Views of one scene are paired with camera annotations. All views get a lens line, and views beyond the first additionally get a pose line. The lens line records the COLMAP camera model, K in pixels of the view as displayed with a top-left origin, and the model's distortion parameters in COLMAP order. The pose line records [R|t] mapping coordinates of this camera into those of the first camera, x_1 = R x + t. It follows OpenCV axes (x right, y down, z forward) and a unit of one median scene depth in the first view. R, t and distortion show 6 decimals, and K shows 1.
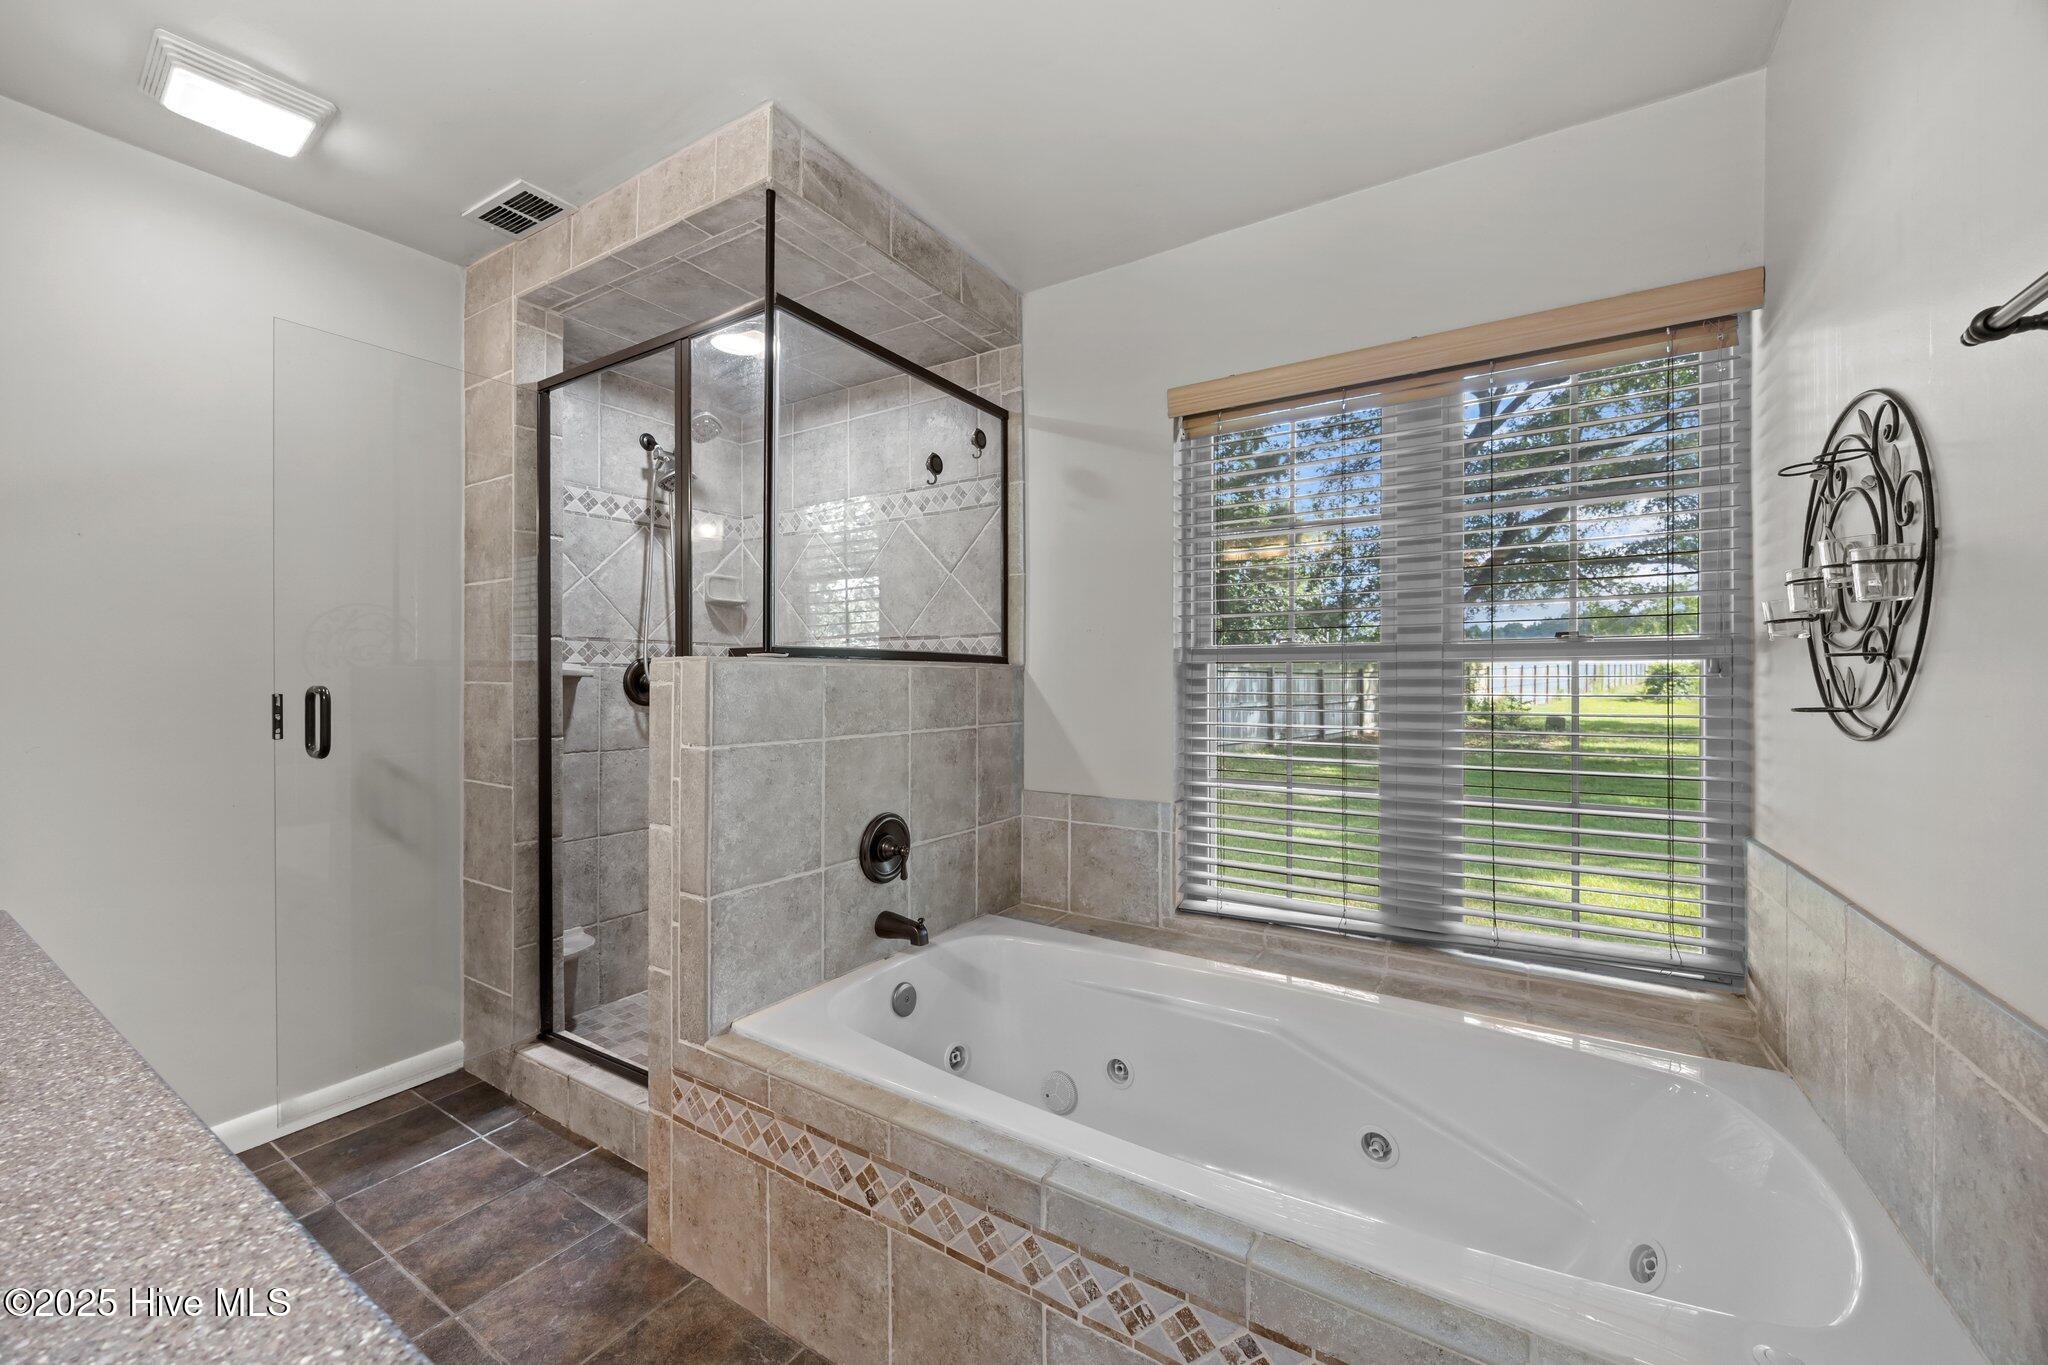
lens RADIAL K [[791.0, 0, 1028.3], [0, 791.0, 673.8], [0, 0, 1]] dist [0.000593, -0.000057]
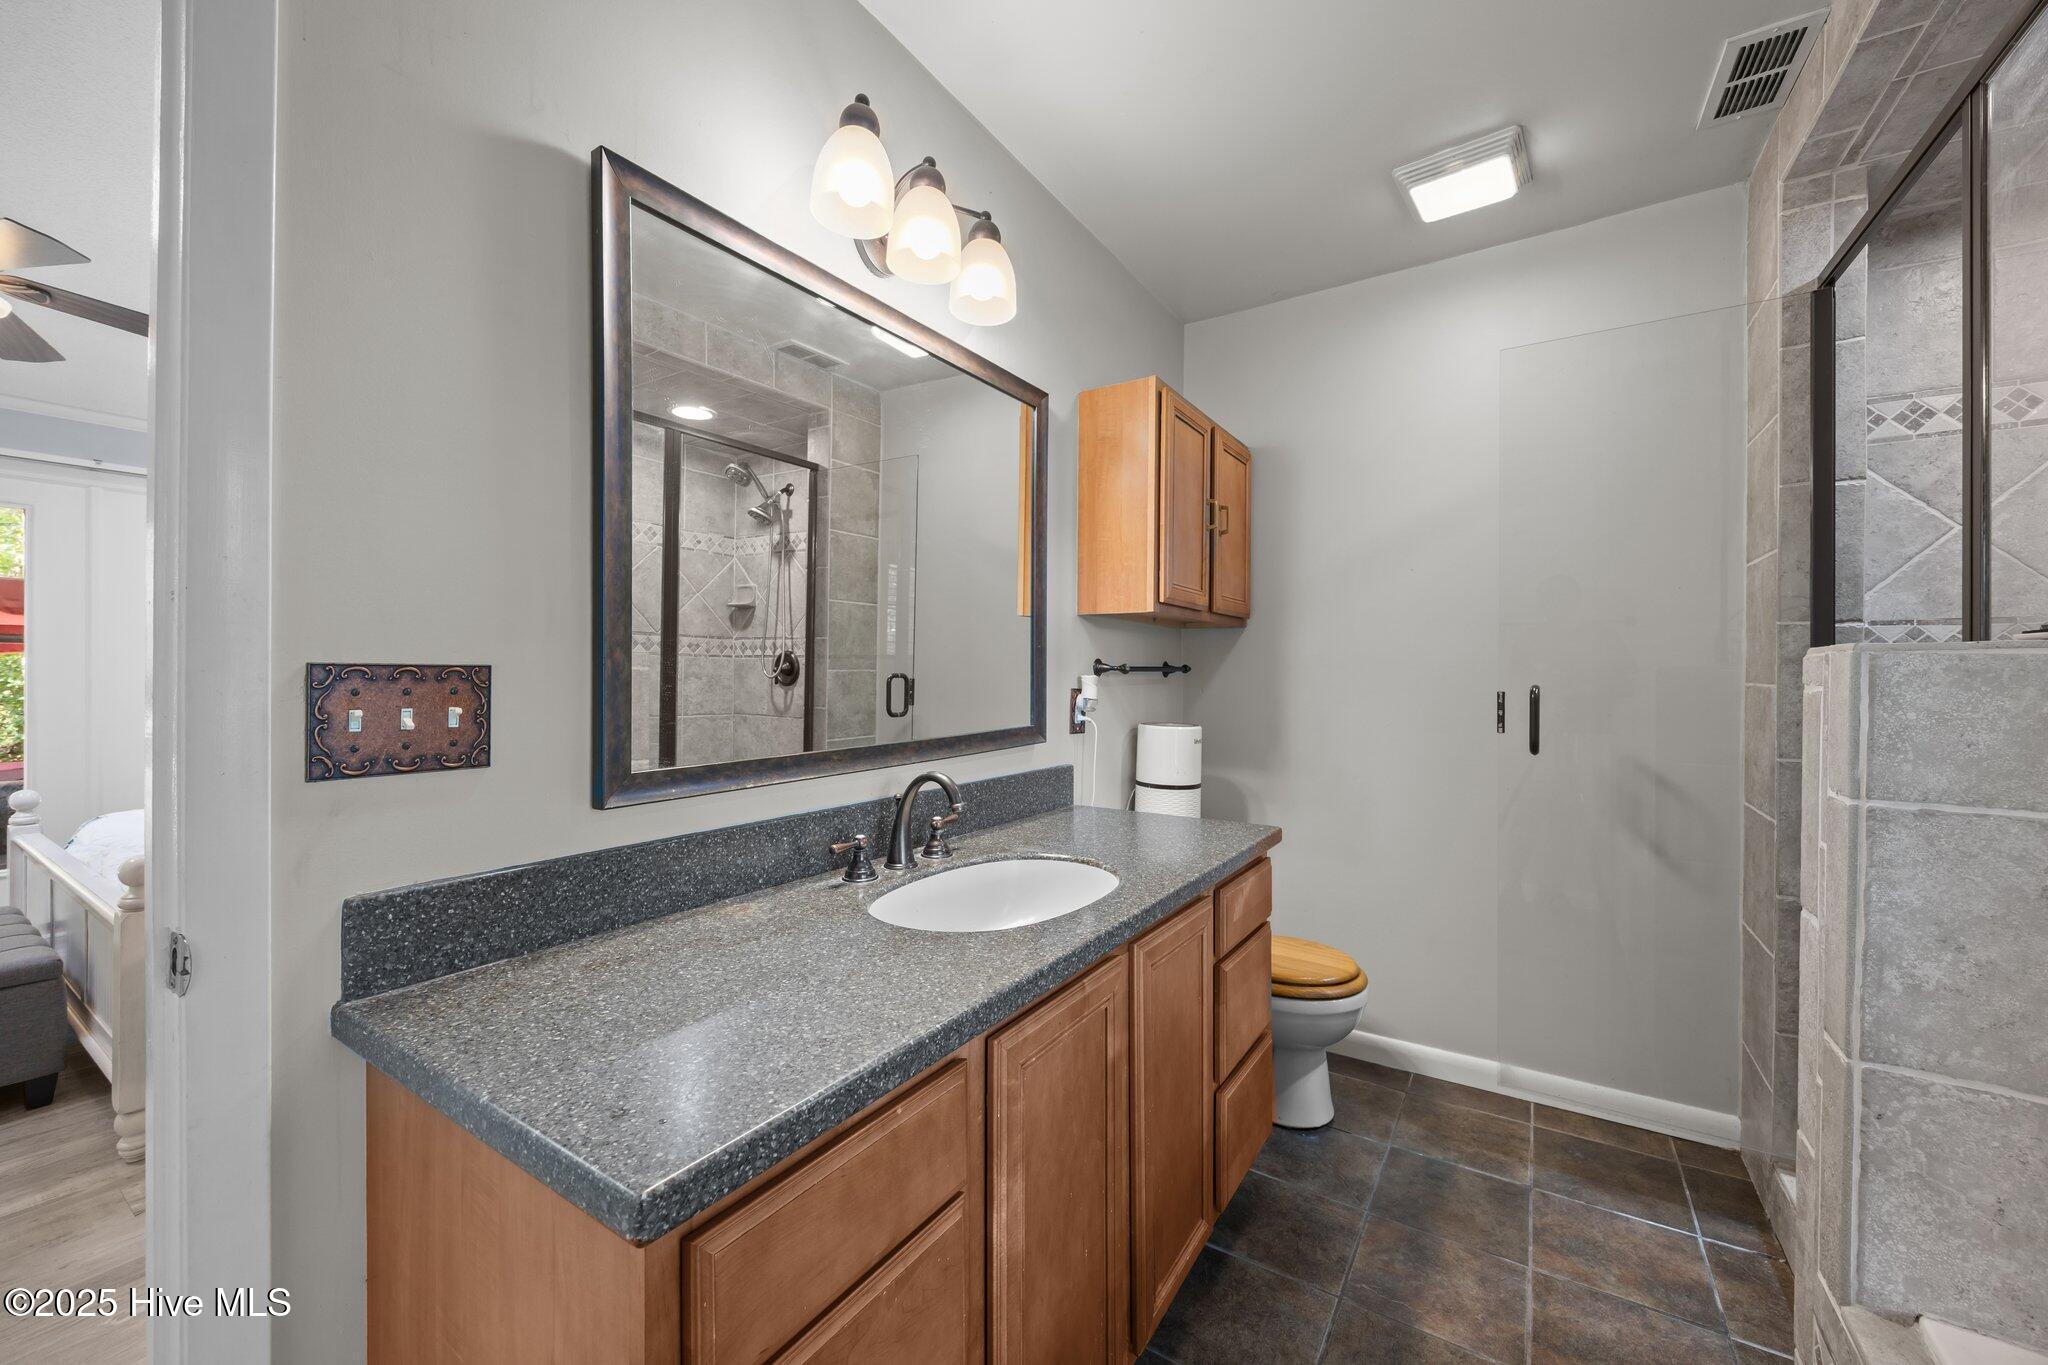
lens RADIAL K [[791.0, 0, 1028.3], [0, 791.0, 673.8], [0, 0, 1]] dist [0.000593, -0.000057]
pose [[-0.009069, 0.001357, -0.999958, 0.143988], [-0.005780, 0.999982, 0.001410, 0.002521], [0.999942, 0.005792, -0.009061, 0.320888]]
